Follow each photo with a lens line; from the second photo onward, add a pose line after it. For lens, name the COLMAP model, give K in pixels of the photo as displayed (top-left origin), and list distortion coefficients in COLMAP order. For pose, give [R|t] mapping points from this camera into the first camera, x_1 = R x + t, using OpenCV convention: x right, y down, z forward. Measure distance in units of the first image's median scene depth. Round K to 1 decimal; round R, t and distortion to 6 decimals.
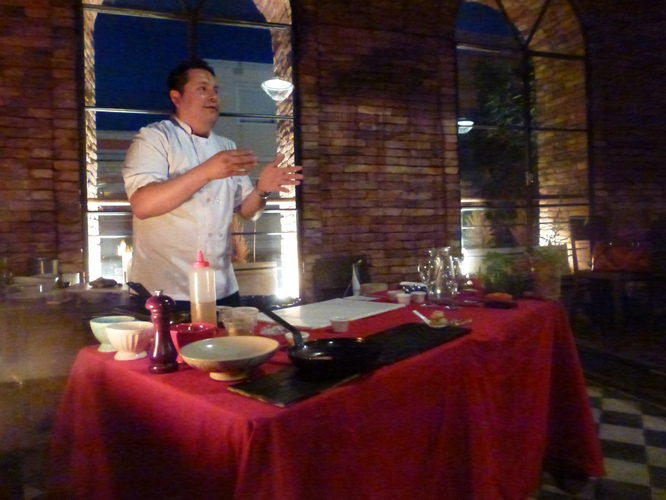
lens RADIAL K [[491.2, 0, 334.6], [0, 491.2, 250.5], [0, 0, 1]] dist [-0.051463, 0.032592]
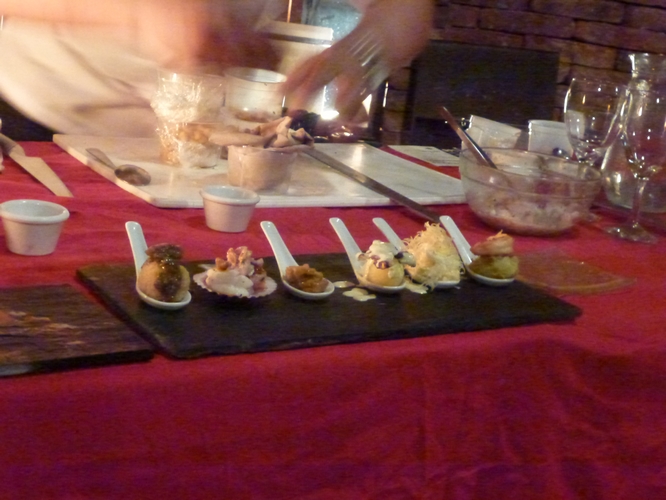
lens RADIAL K [[1089.1, 0, 334.8], [0, 1089.1, 252.9], [0, 0, 1]] dist [-0.045681, 0.000000]
pose [[0.952891, 0.218291, -0.210591, 0.116485], [-0.170138, 0.959461, 0.224695, -0.001147], [0.251103, -0.178280, 0.951401, 0.132834]]
